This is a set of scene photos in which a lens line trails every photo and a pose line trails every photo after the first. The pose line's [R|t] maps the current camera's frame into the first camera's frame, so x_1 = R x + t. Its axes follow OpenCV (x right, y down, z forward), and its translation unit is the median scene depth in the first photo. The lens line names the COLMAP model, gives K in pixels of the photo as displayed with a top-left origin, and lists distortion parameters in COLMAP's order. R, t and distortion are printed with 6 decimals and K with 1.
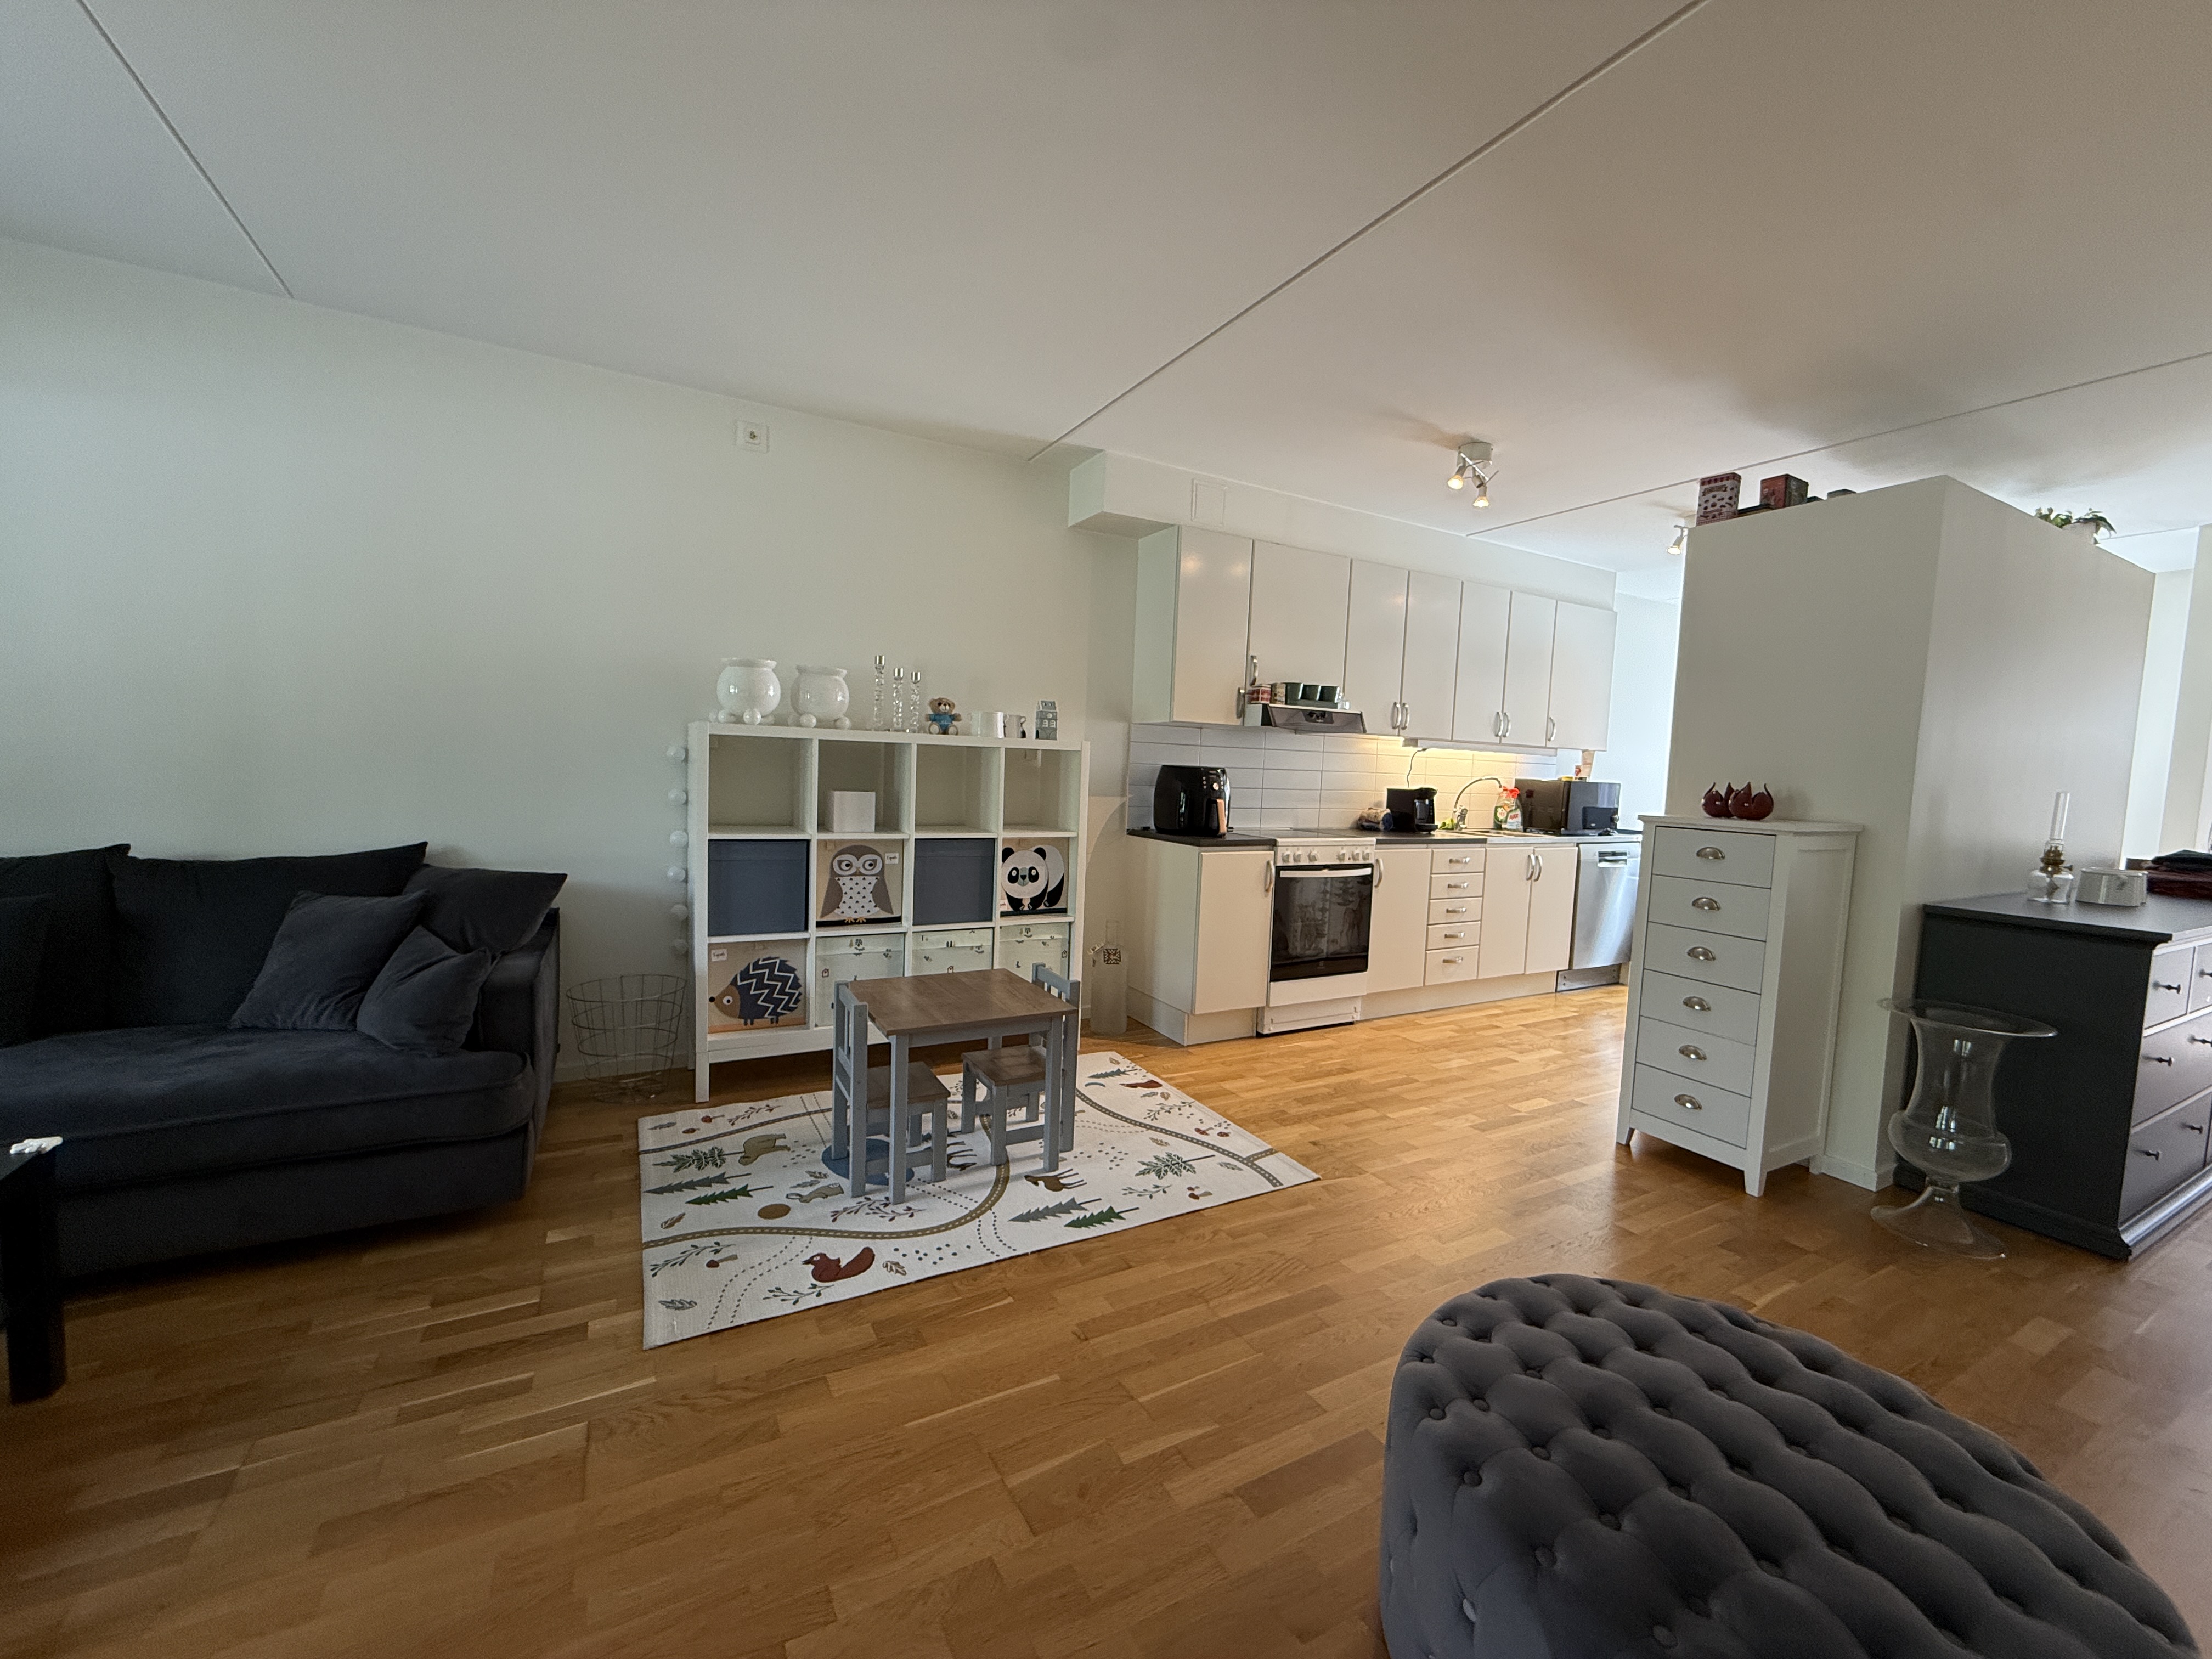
lens RADIAL K [[881.1, 0, 1097.5], [0, 881.1, 824.8], [0, 0, 1]] dist [-0.002034, 0.000641]
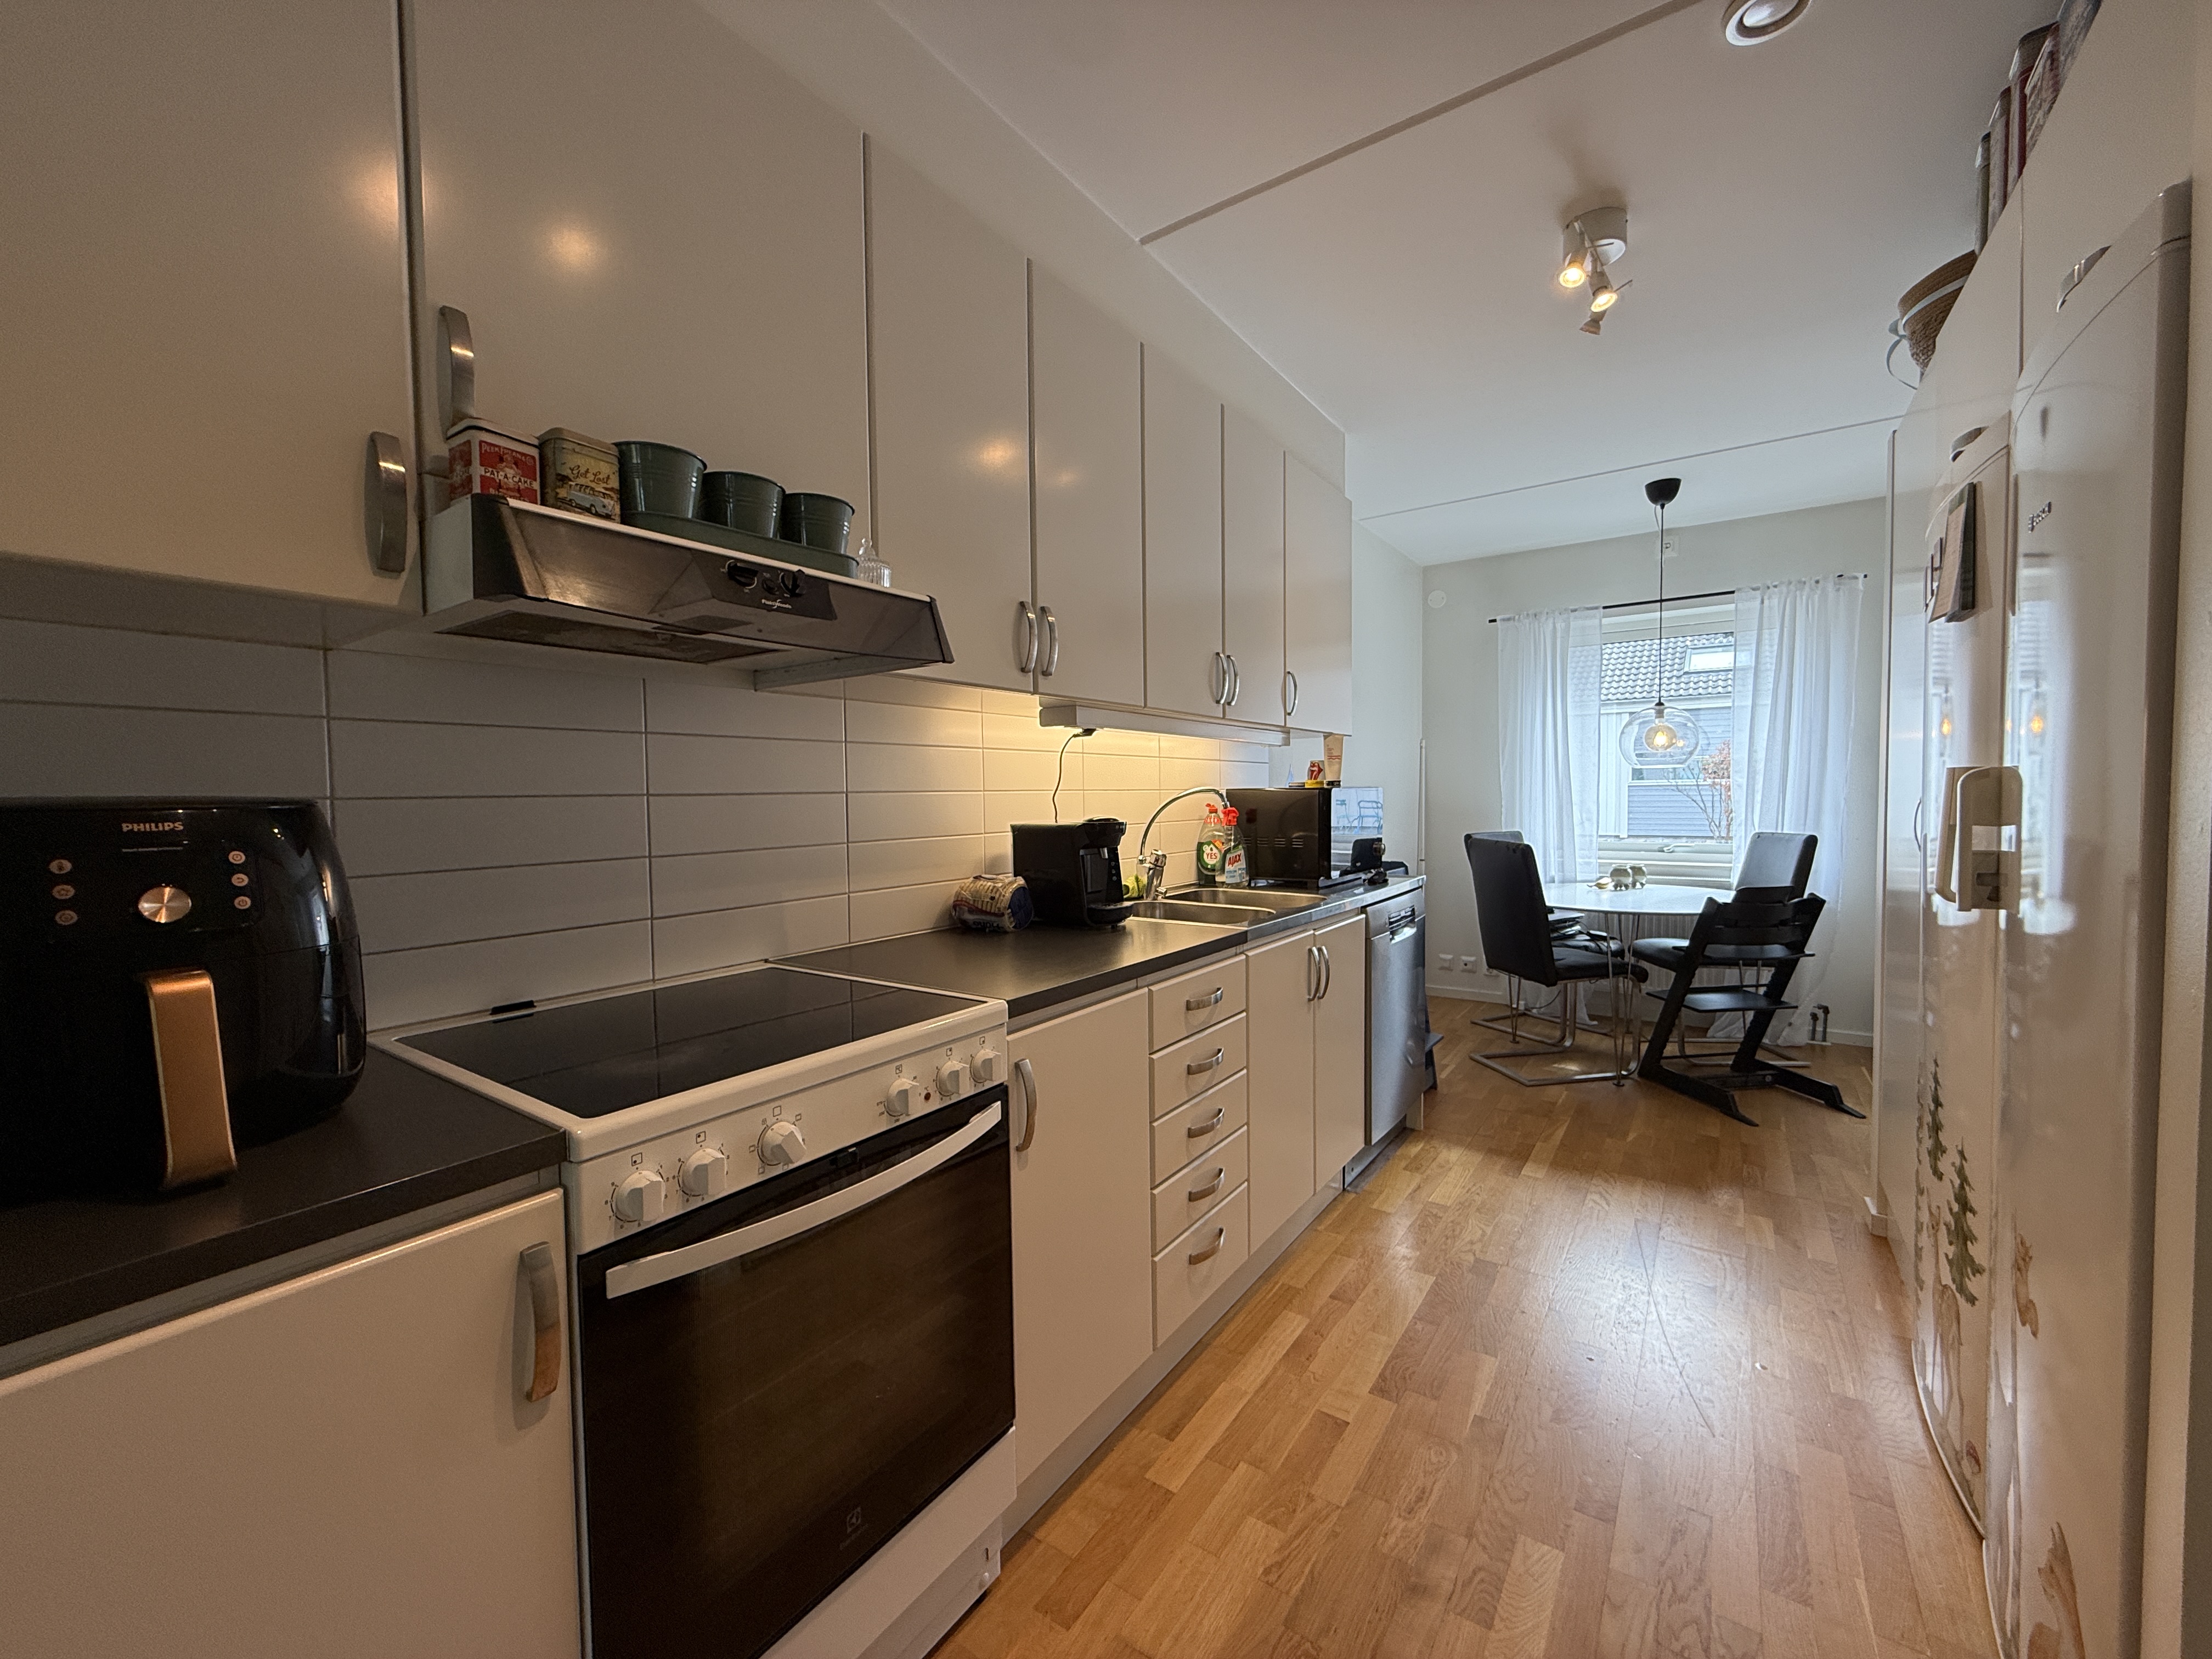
lens RADIAL K [[881.1, 0, 1097.3], [0, 881.1, 828.9], [0, 0, 1]] dist [-0.002034, 0.000641]
pose [[0.899223, -0.067087, 0.432316, 0.223688], [0.077138, 0.997004, -0.005733, -0.041824], [-0.430636, 0.038503, 0.901704, 0.735214]]
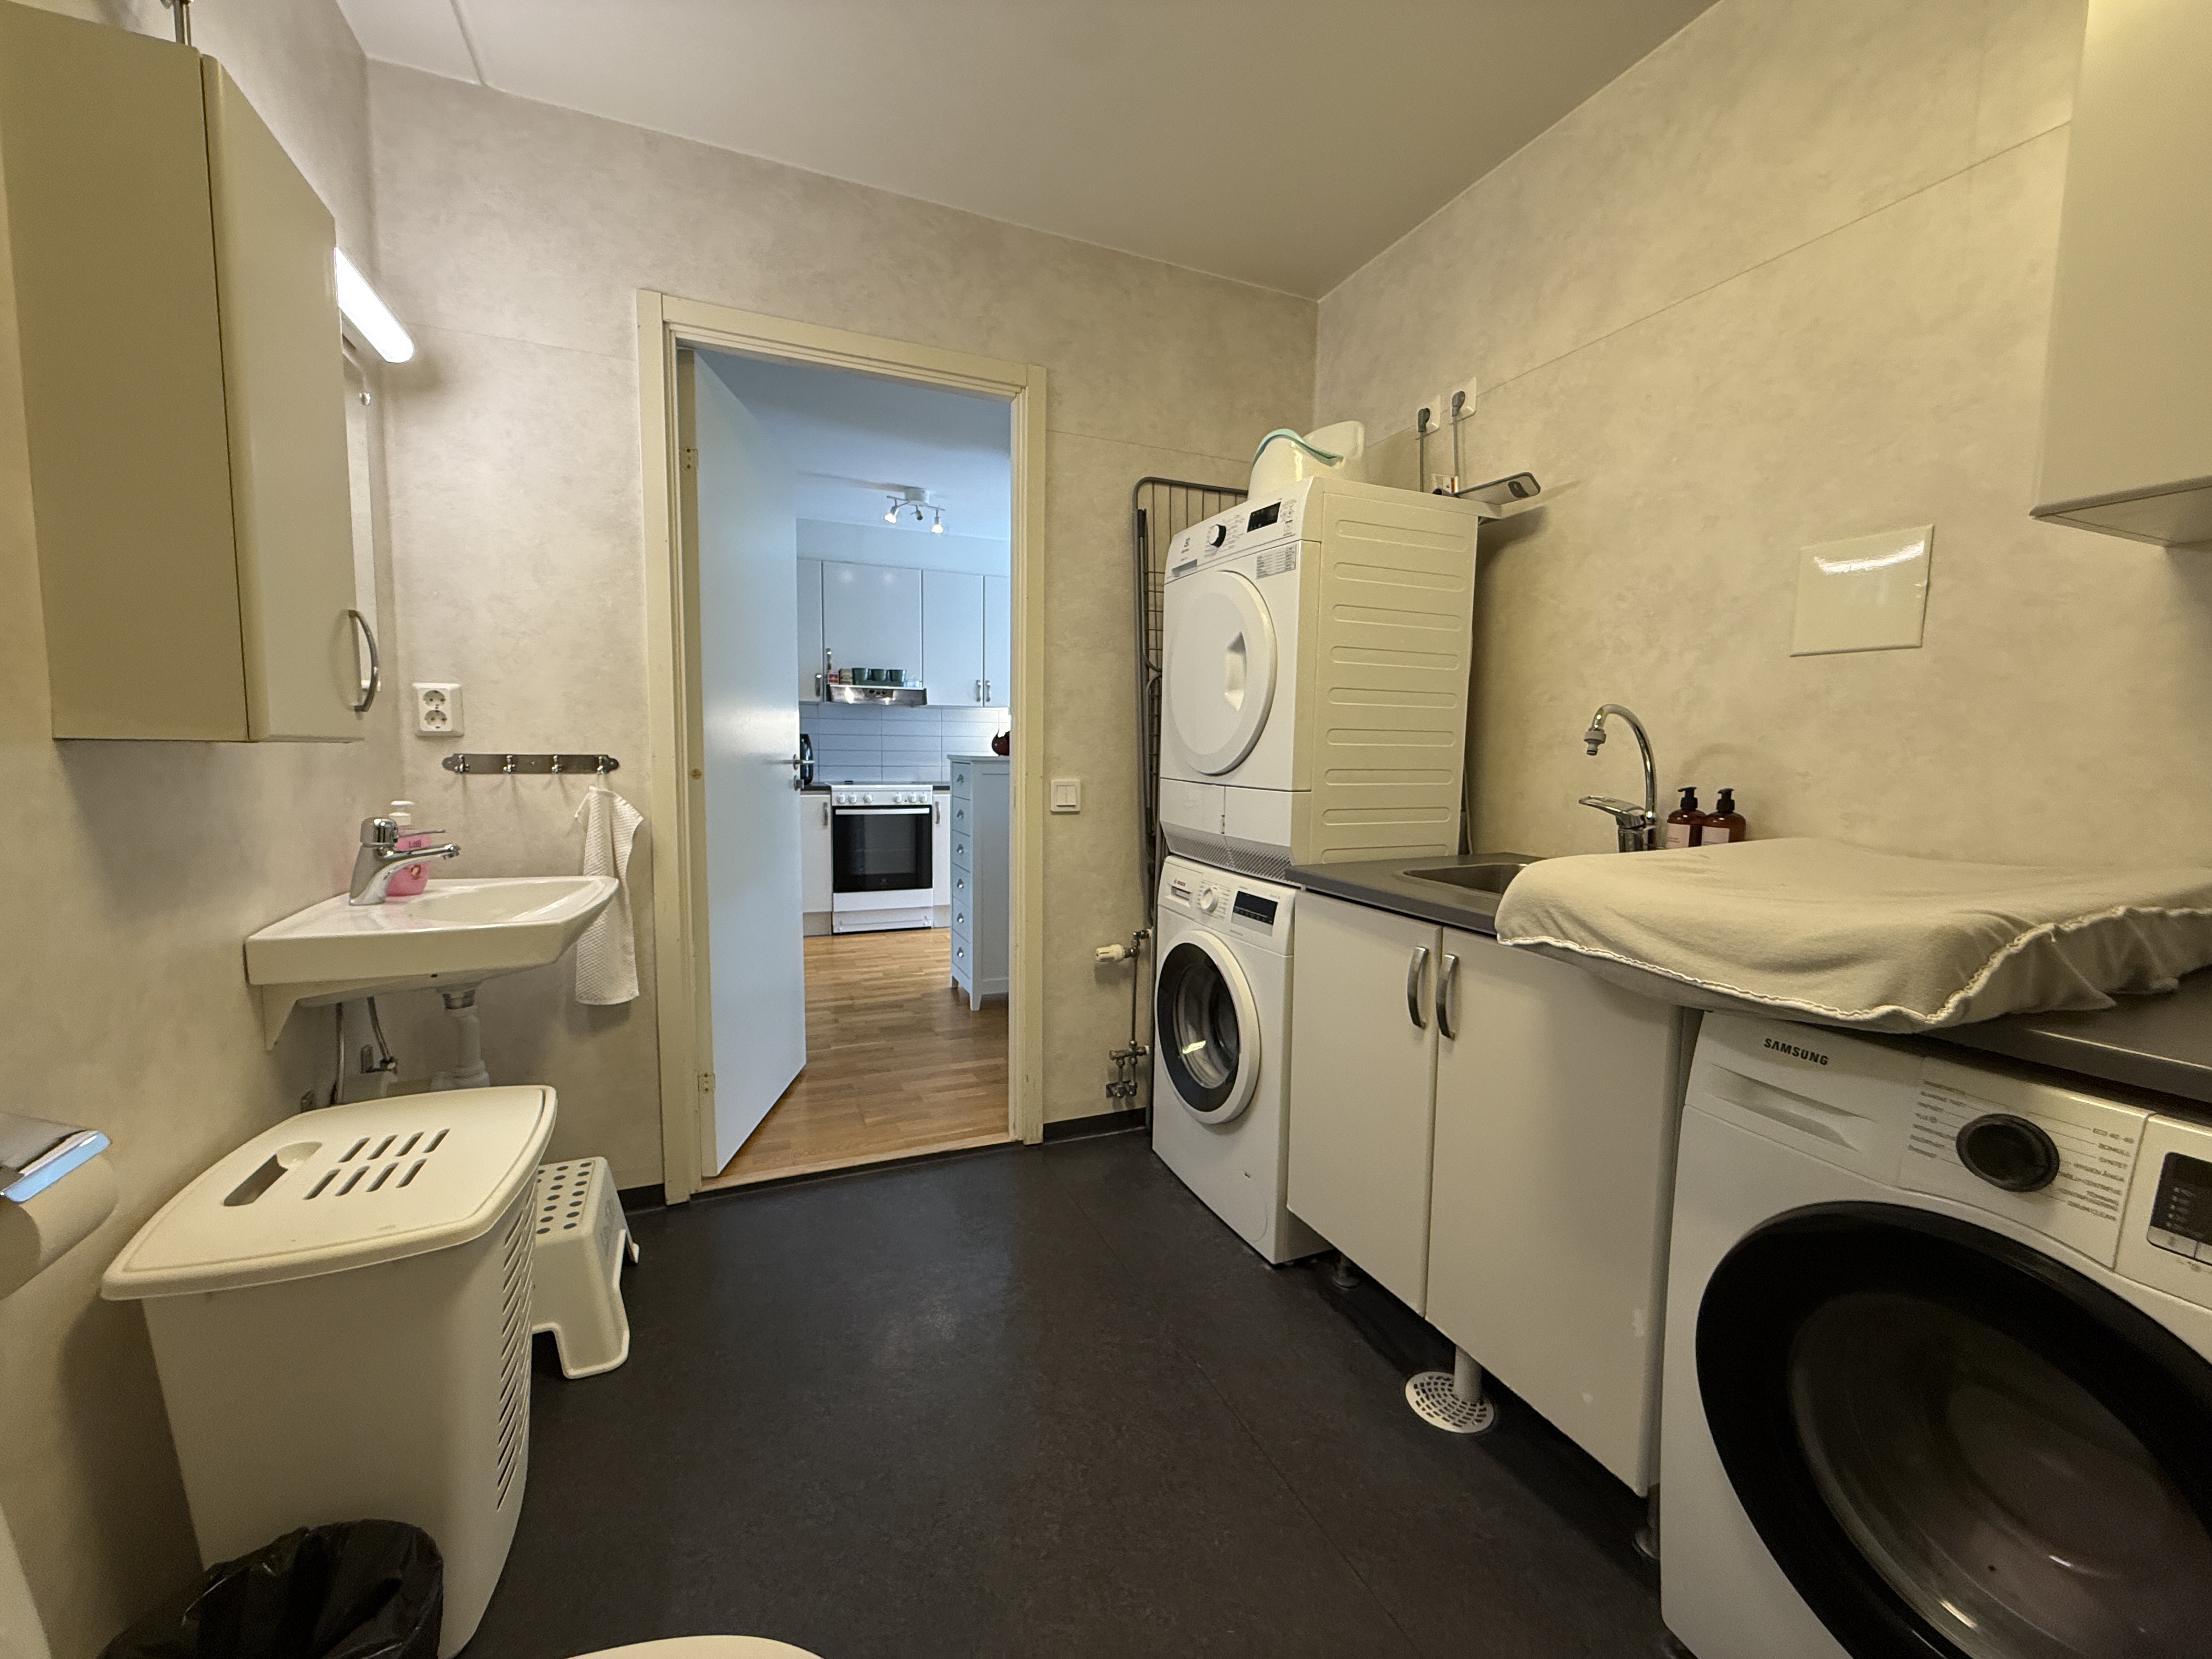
lens RADIAL K [[881.1, 0, 1118.4], [0, 881.1, 830.6], [0, 0, 1]] dist [-0.002034, 0.000641]
pose [[0.995131, -0.014857, -0.097431, 0.745780], [0.016849, 0.999665, 0.019646, 0.063707], [0.097107, -0.021192, 0.995048, -0.283982]]
